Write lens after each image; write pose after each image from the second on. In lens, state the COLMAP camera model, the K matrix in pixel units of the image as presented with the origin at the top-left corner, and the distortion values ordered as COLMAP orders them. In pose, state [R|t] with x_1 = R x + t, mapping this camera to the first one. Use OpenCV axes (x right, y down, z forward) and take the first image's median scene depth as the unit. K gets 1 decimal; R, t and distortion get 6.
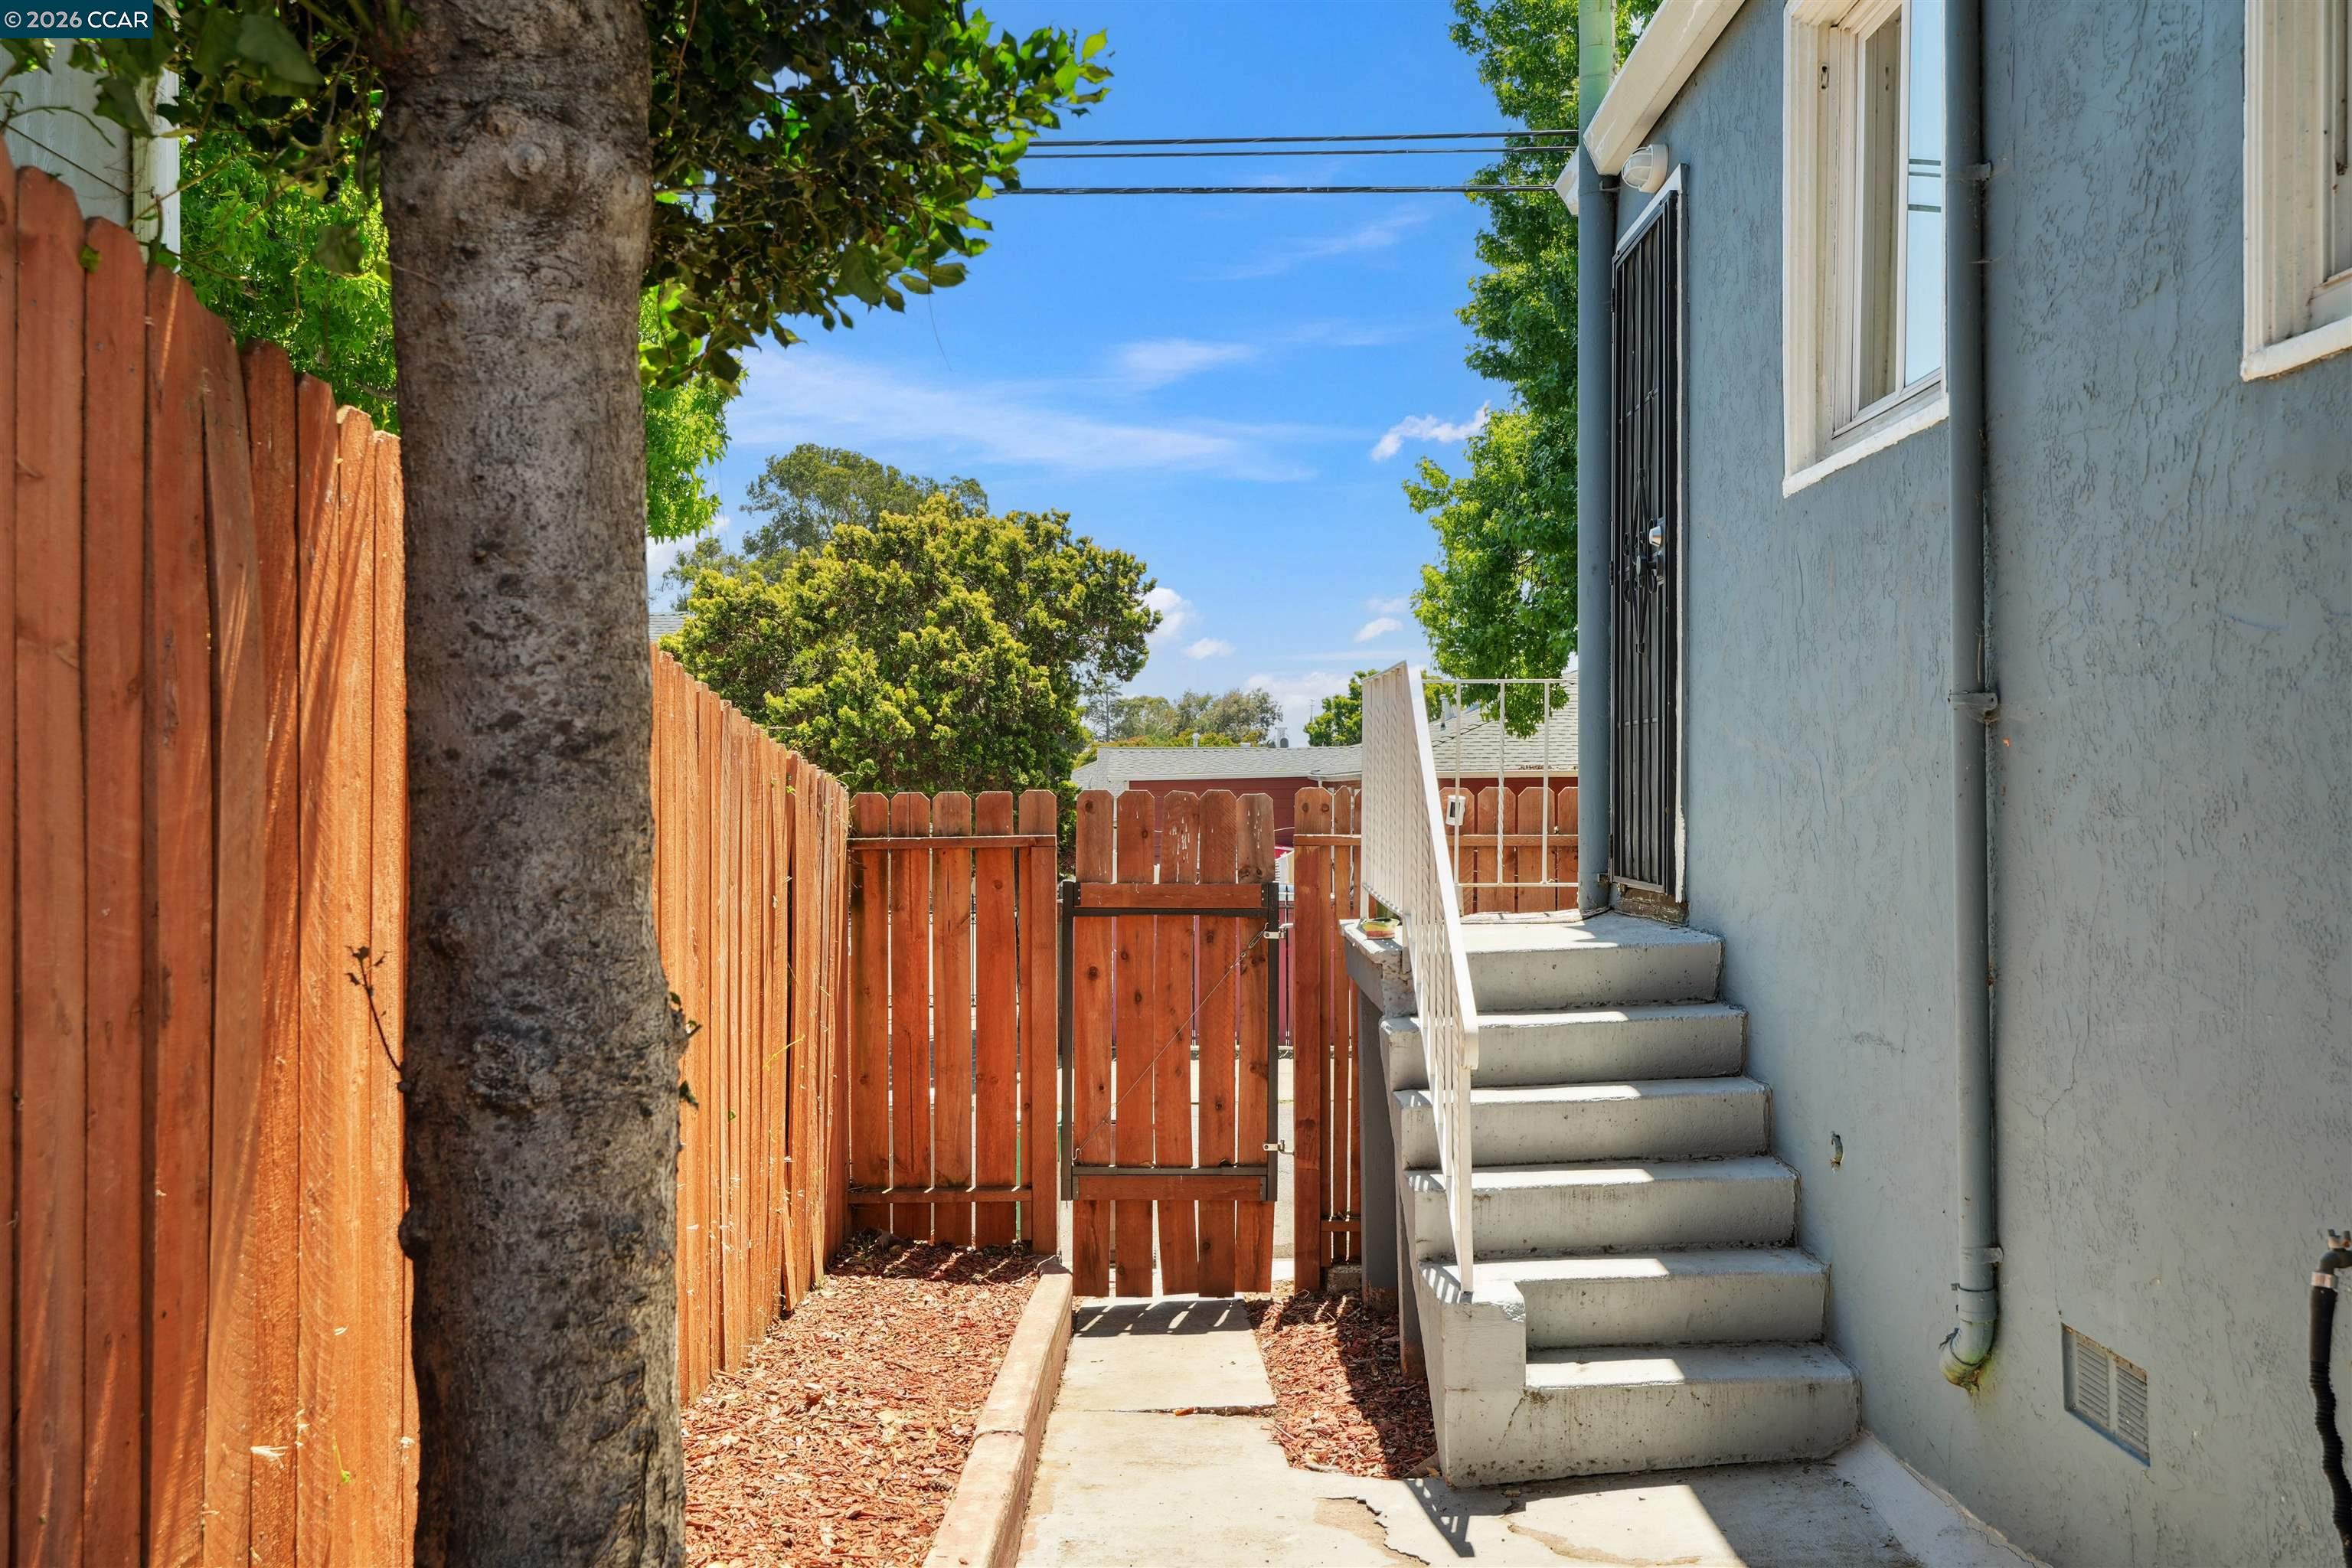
lens RADIAL K [[2315.8, 0, 1170.8], [0, 2315.8, 809.3], [0, 0, 1]] dist [0.014331, -0.026551]
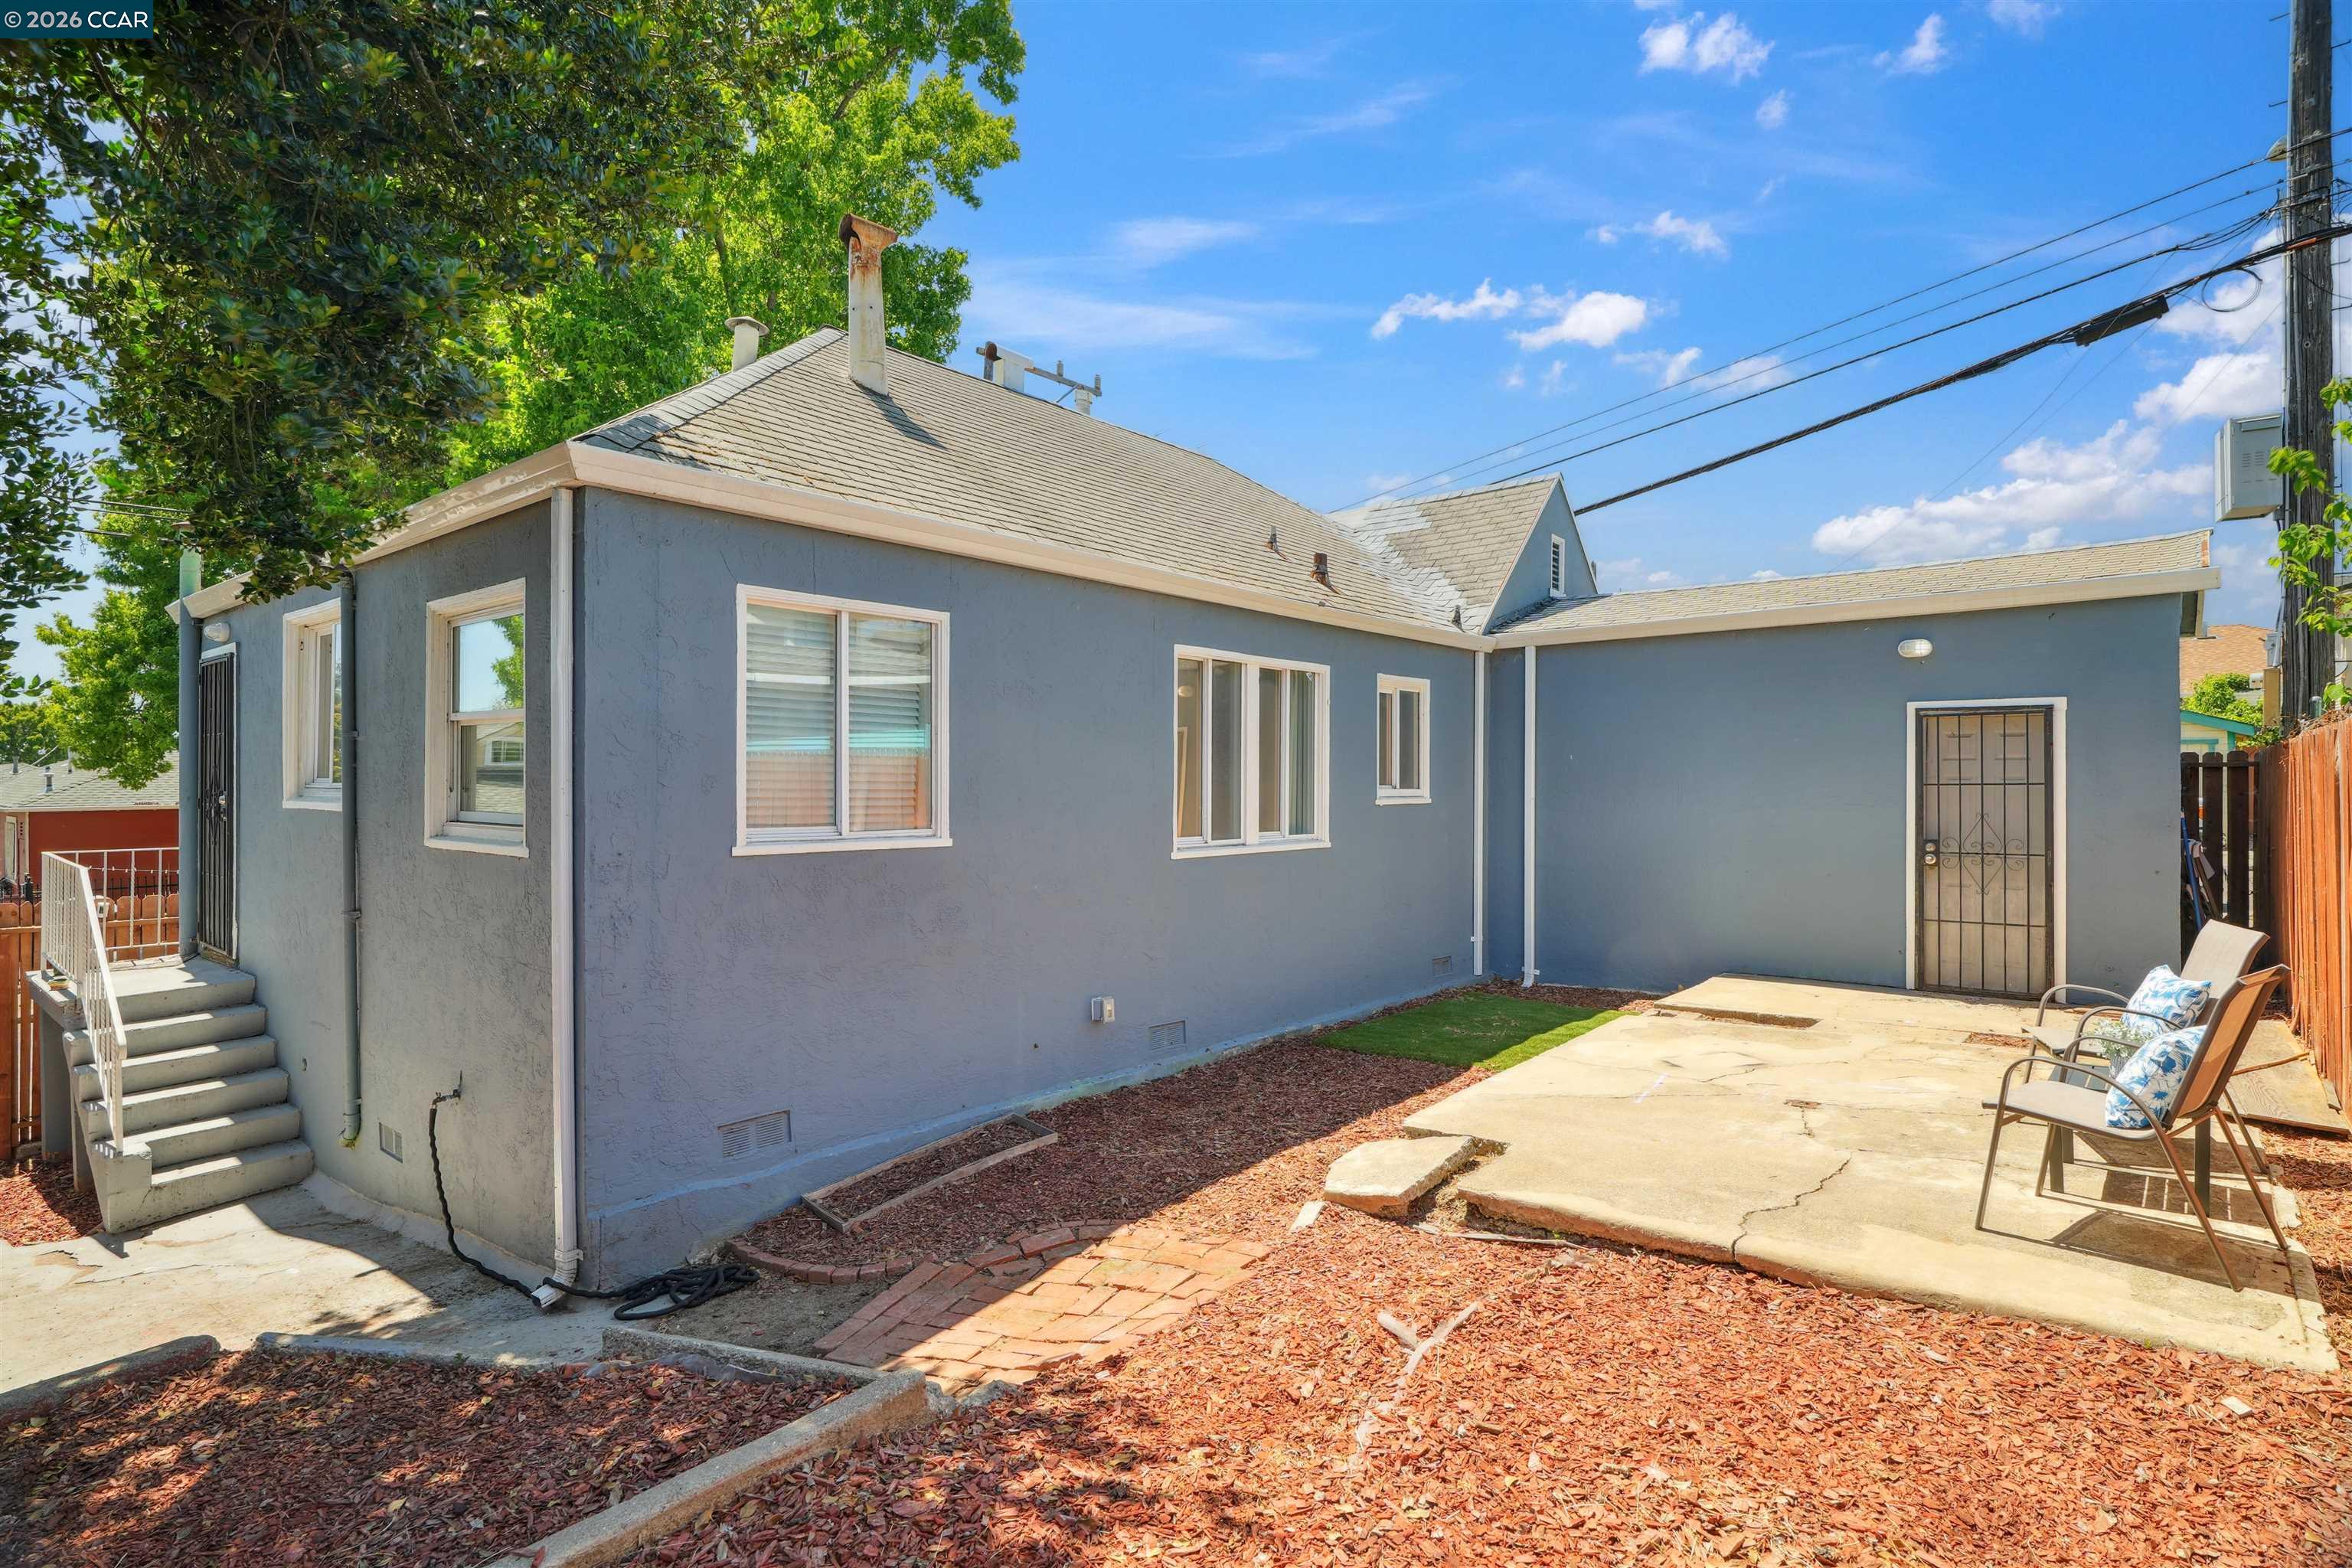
lens RADIAL K [[1198.2, 0, 1176.0], [0, 1198.2, 784.0], [0, 0, 1]] dist [-0.002649, 0.000537]
pose [[0.644489, 0.000790, 0.764613, -0.096959], [-0.001566, 0.999999, 0.000287, -0.147206], [-0.764612, -0.001383, 0.644489, -0.535391]]
